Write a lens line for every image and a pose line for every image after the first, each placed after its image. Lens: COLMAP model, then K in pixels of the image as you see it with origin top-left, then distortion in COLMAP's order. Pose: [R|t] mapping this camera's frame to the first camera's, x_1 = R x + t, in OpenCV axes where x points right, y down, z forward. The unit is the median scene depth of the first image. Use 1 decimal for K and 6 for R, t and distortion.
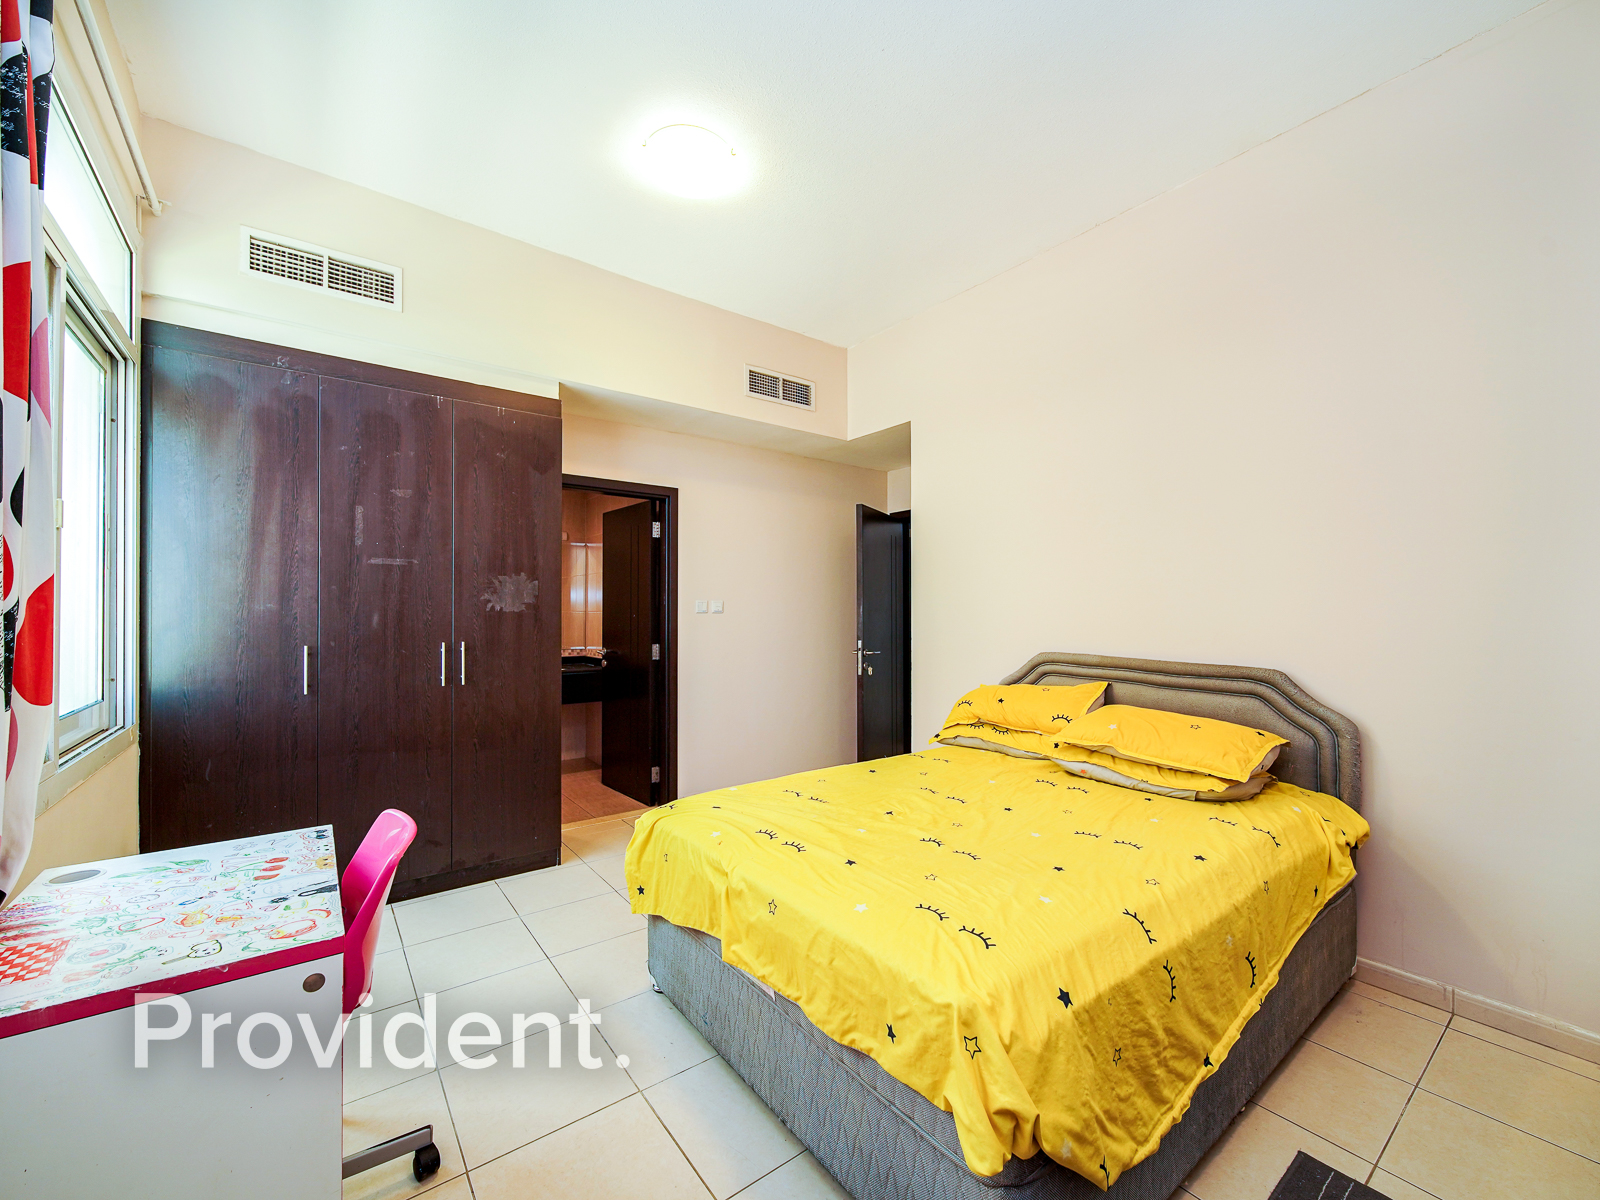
lens RADIAL K [[645.9, 0, 800.0], [0, 645.9, 600.0], [0, 0, 1]] dist [-0.000880, -0.000580]
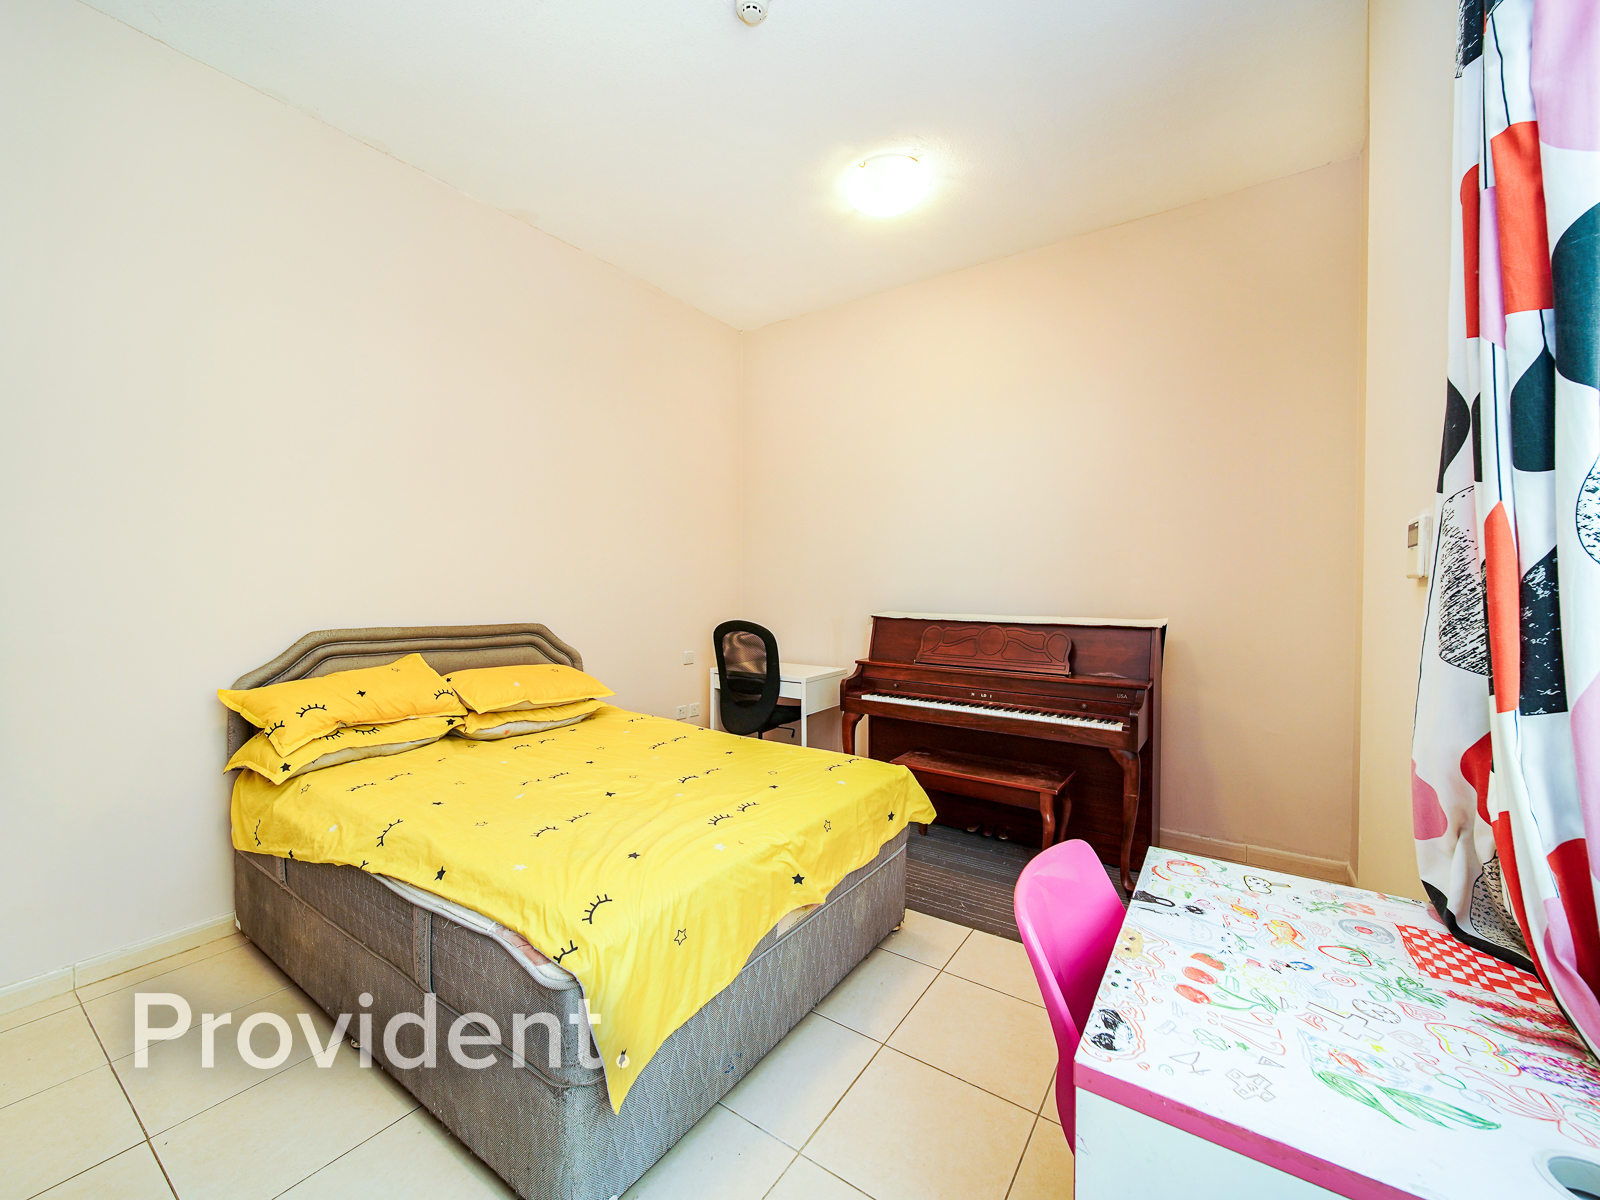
lens RADIAL K [[650.4, 0, 799.7], [0, 650.4, 571.2], [0, 0, 1]] dist [0.000400, -0.000383]
pose [[-0.315375, 0.015897, 0.948834, -0.723719], [-0.021332, 0.999488, -0.023836, 0.016995], [-0.948727, -0.027758, -0.314874, 0.878140]]
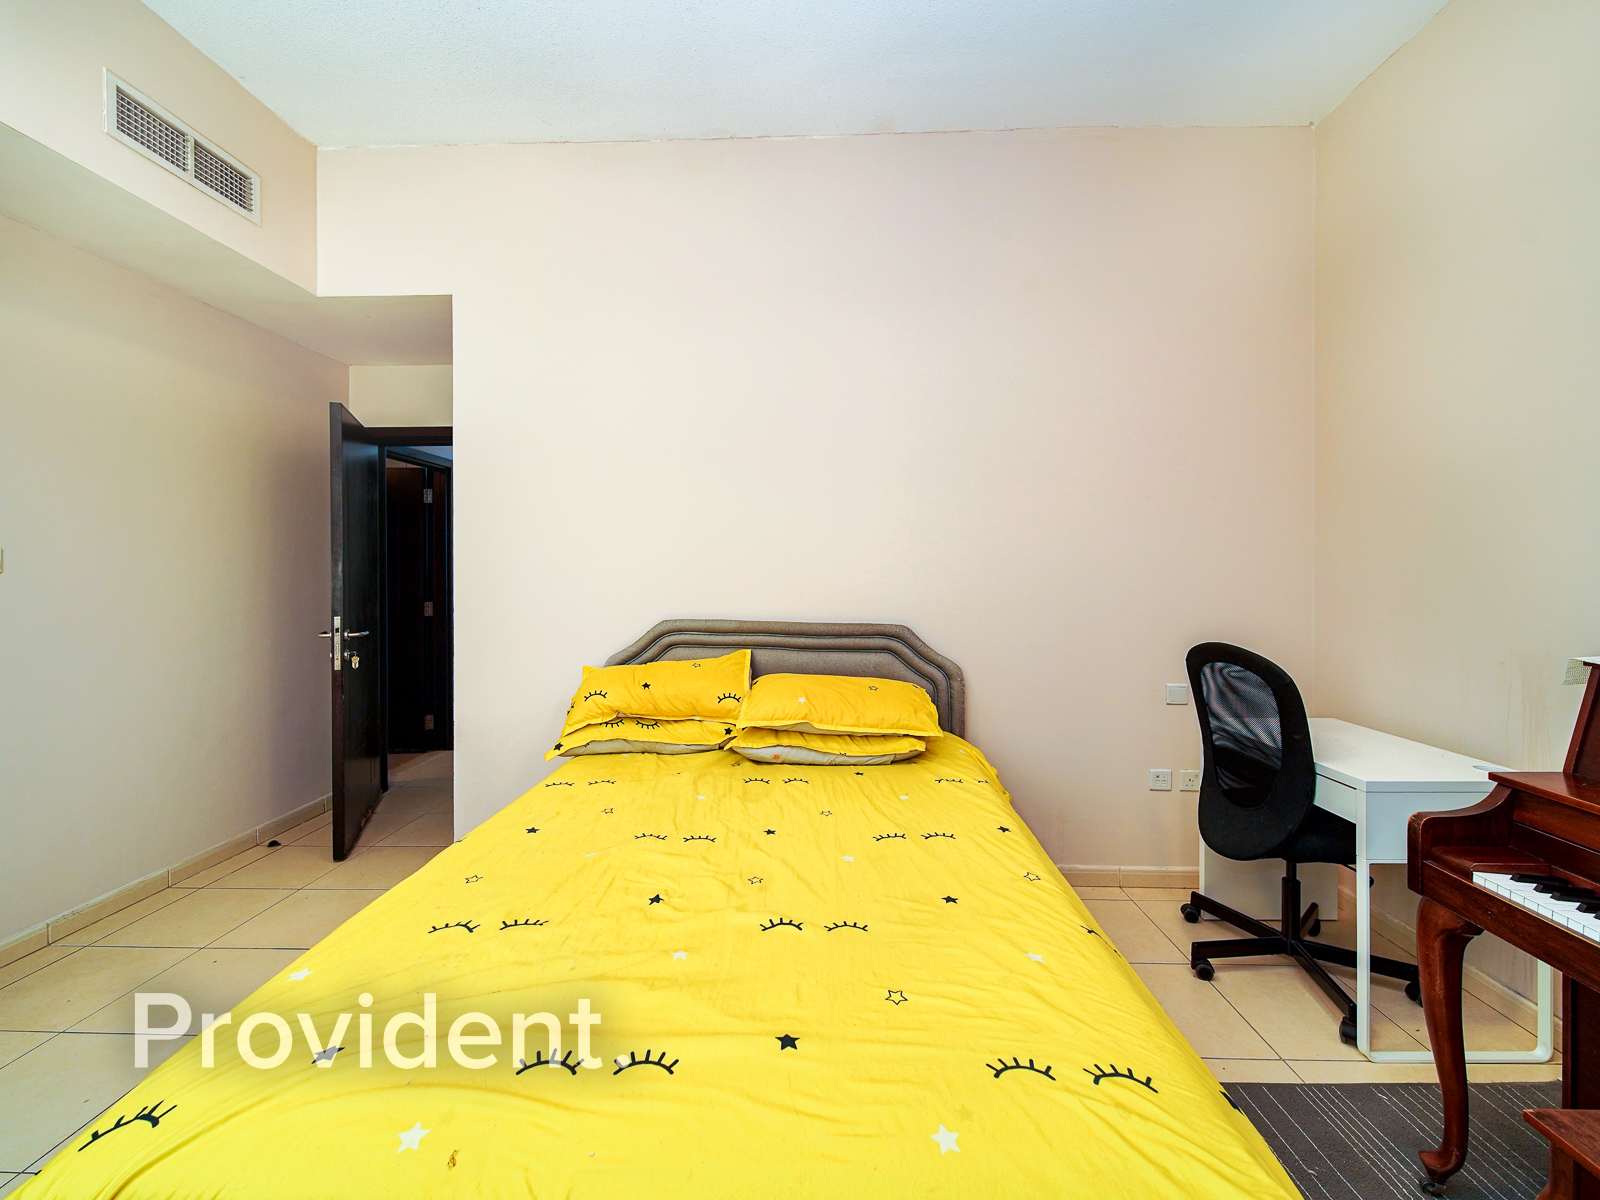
lens RADIAL K [[650.4, 0, 799.7], [0, 650.4, 571.2], [0, 0, 1]] dist [0.000400, -0.000383]
pose [[0.628708, 0.002447, 0.777637, -0.215525], [-0.015098, 0.999845, 0.009059, 0.009354], [-0.777495, -0.017436, 0.628648, 0.429172]]
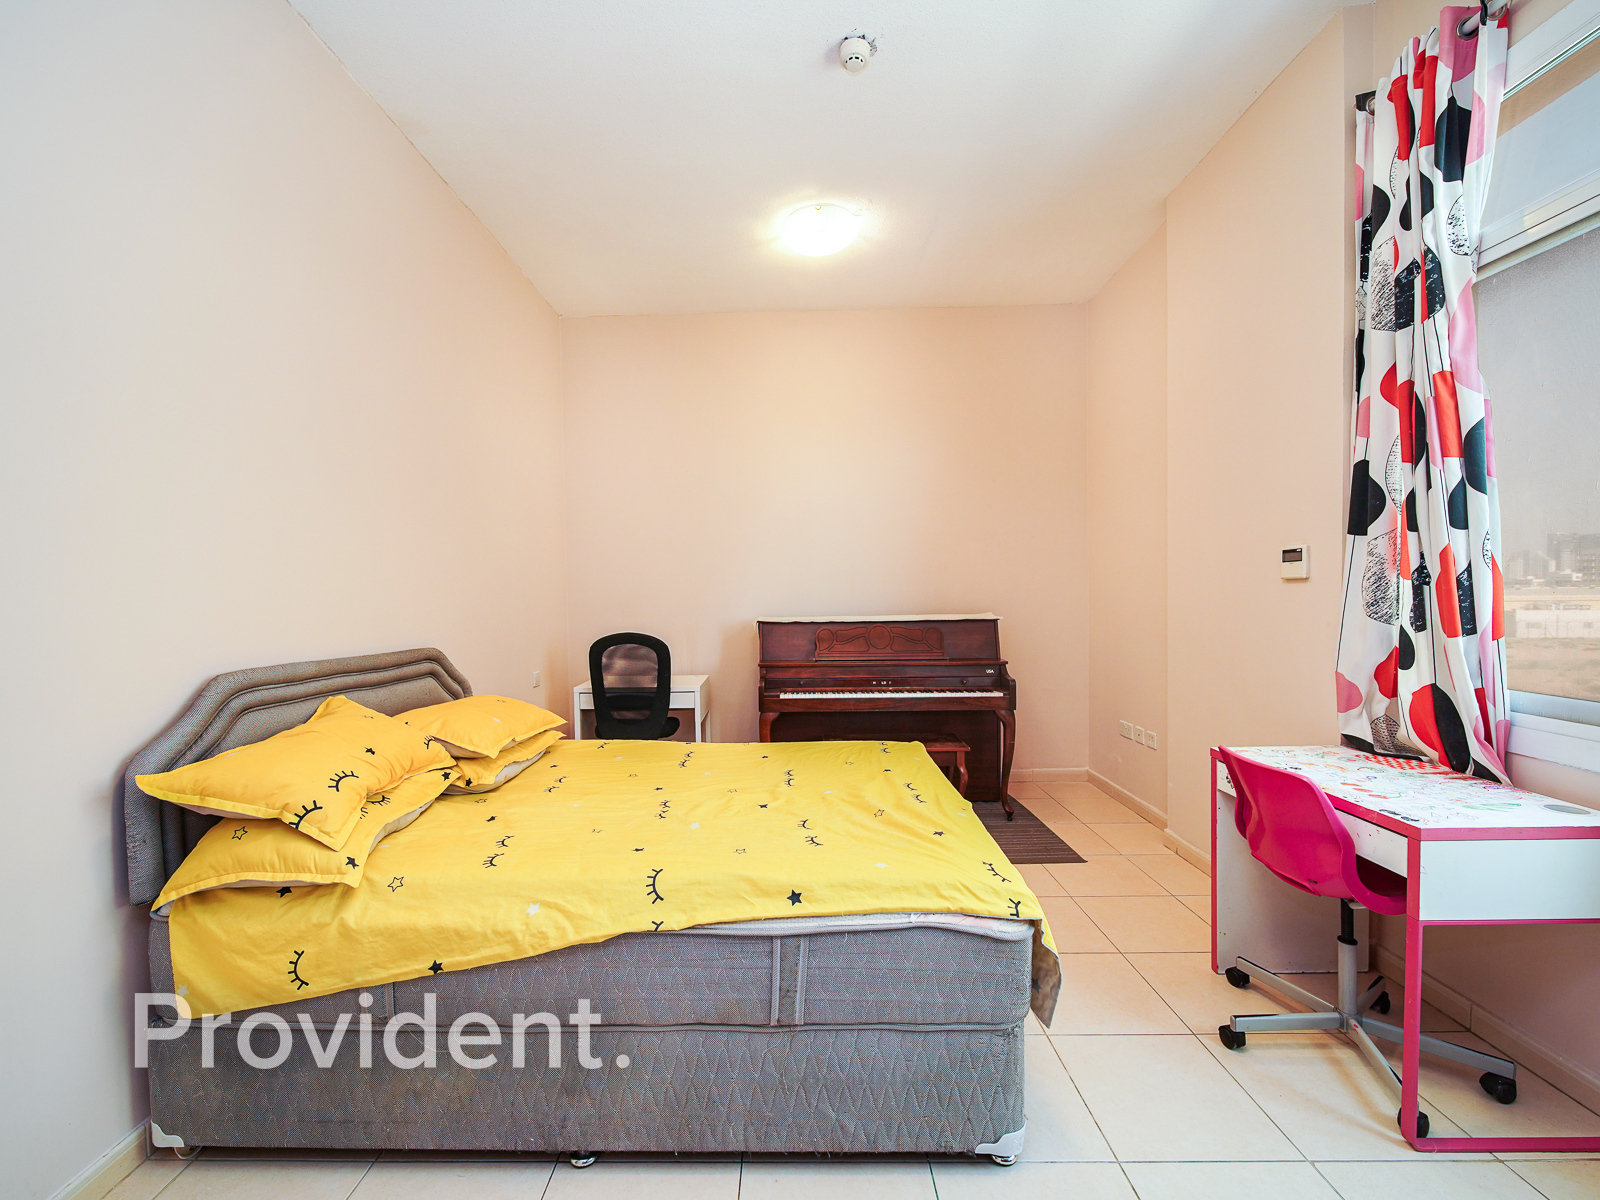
lens RADIAL K [[656.0, 0, 785.7], [0, 656.0, 584.6], [0, 0, 1]] dist [0.000370, -0.000290]
pose [[-0.788678, 0.016954, 0.614573, -0.400624], [0.003661, 0.999731, -0.022881, 0.027521], [-0.614796, -0.015796, -0.788528, 1.452206]]
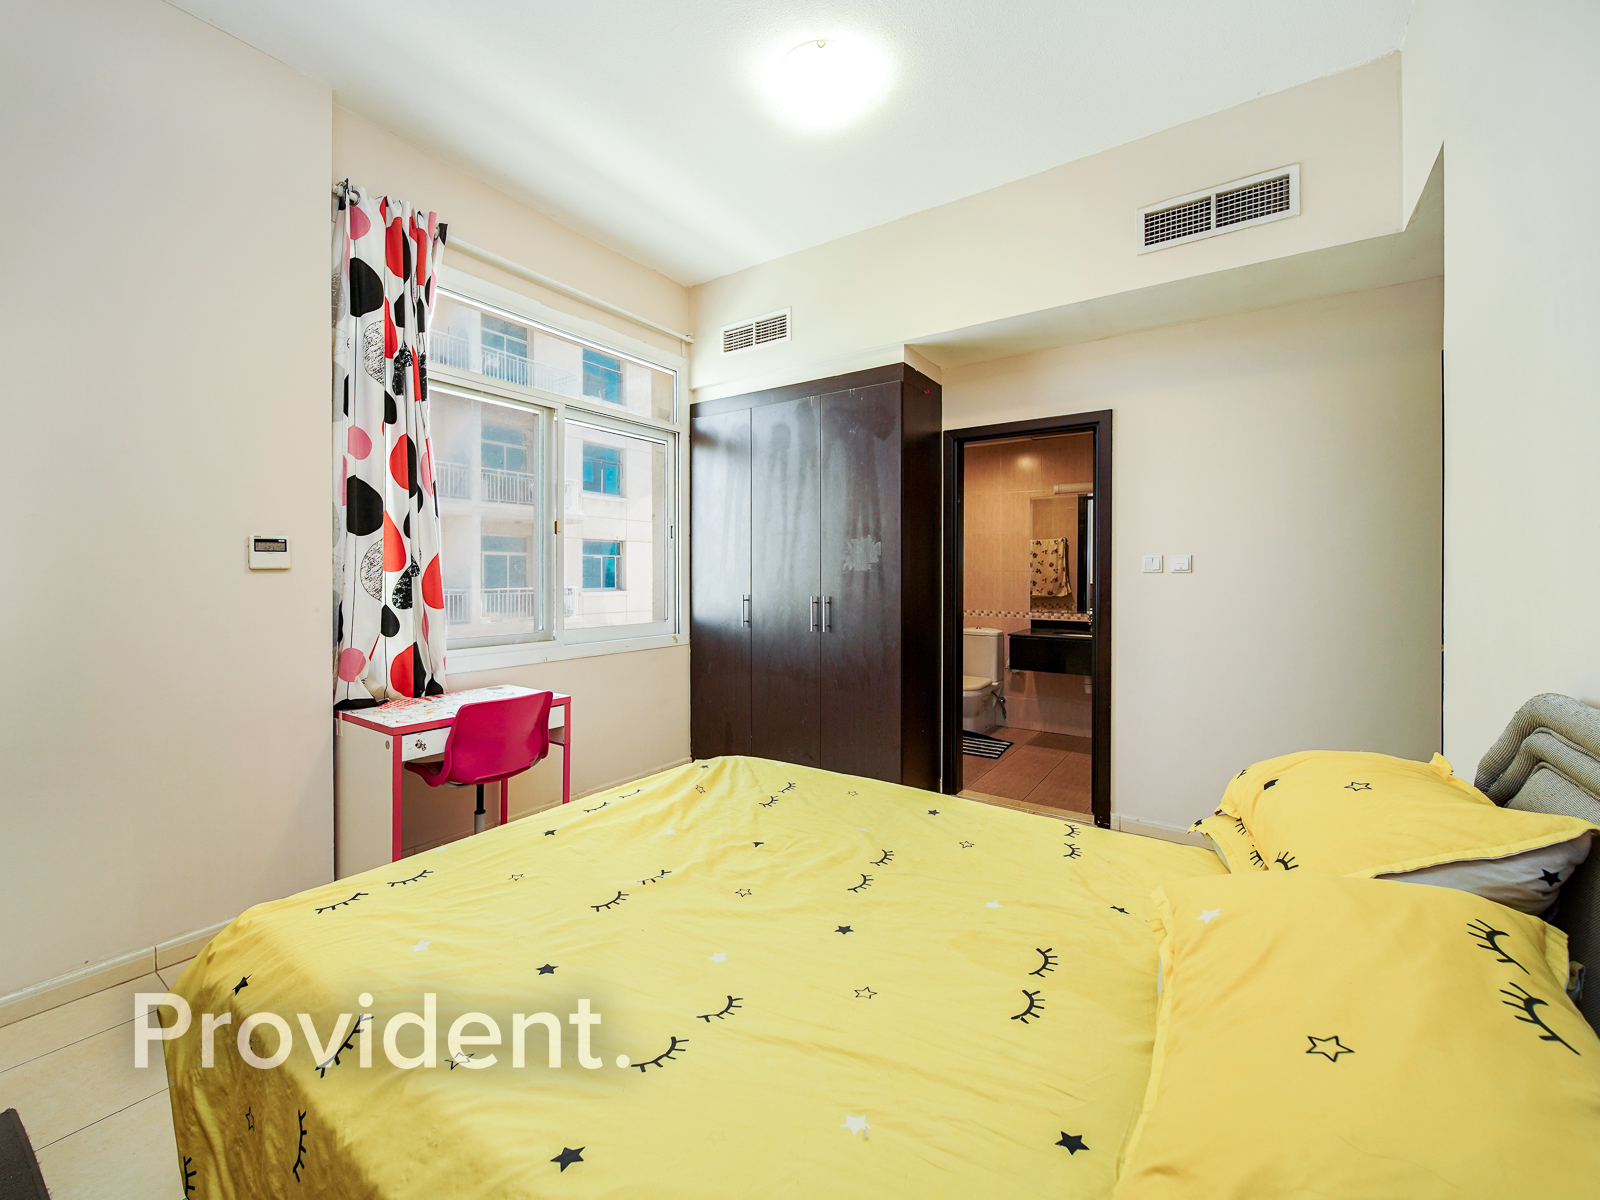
lens RADIAL K [[650.4, 0, 799.7], [0, 650.4, 571.2], [0, 0, 1]] dist [0.000400, -0.000383]
pose [[0.313000, -0.000875, -0.949753, 0.721076], [0.018848, 0.999808, 0.005290, 0.013118], [0.949566, -0.019557, 0.312956, 0.686328]]
